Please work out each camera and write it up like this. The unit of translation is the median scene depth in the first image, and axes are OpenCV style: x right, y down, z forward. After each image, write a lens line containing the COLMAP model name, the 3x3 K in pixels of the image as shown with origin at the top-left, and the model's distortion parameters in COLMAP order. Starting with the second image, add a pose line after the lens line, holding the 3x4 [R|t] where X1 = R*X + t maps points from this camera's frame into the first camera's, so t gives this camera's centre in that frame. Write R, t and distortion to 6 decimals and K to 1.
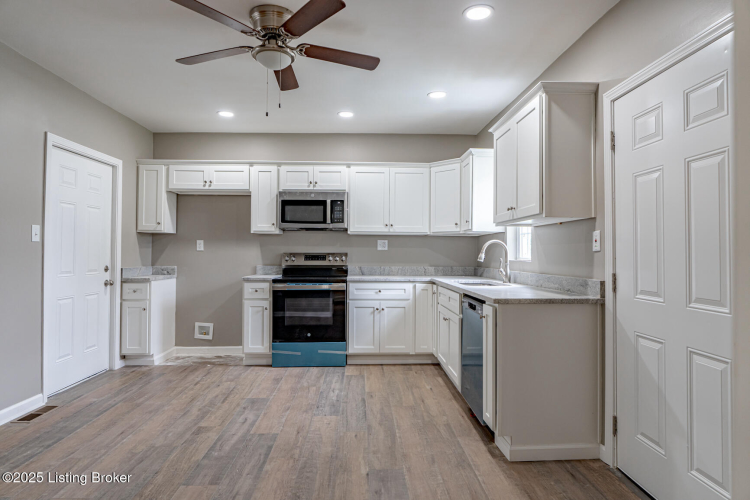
lens RADIAL K [[429.7, 0, 373.5], [0, 429.7, 249.2], [0, 0, 1]] dist [-0.009455, -0.002482]
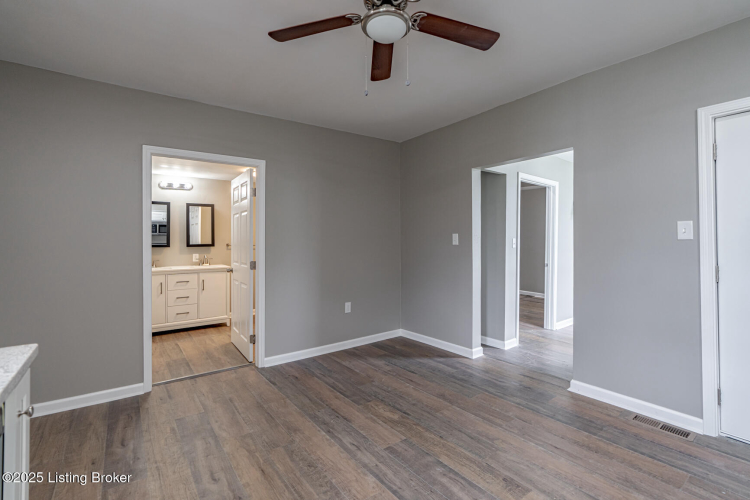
lens RADIAL K [[342.3, 0, 378.9], [0, 342.3, 235.5], [0, 0, 1]] dist [-0.016791, 0.004822]
pose [[-0.817526, -0.014936, -0.575698, 0.162880], [0.002870, 0.999546, -0.030008, -0.007839], [0.575885, -0.026184, -0.817111, 1.474920]]
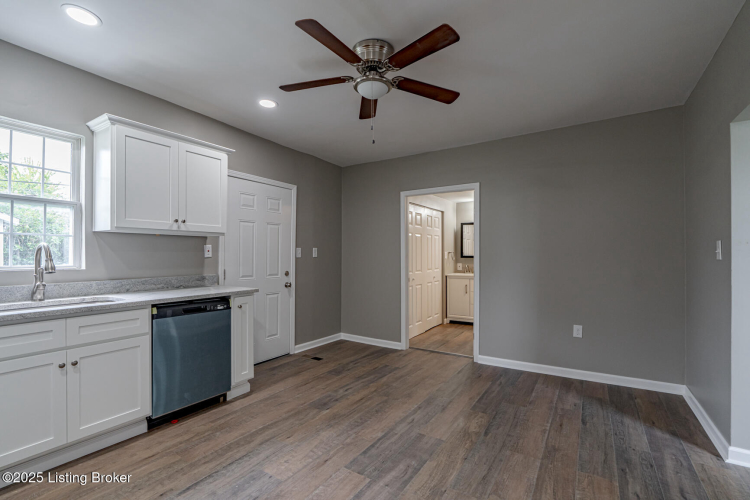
lens RADIAL K [[342.3, 0, 375.6], [0, 342.3, 254.5], [0, 0, 1]] dist [-0.016791, 0.004822]
pose [[-0.827288, -0.009752, 0.561694, -0.709868], [-0.013878, 0.999899, -0.003081, -0.010996], [-0.561607, -0.010344, -0.827339, 1.648574]]
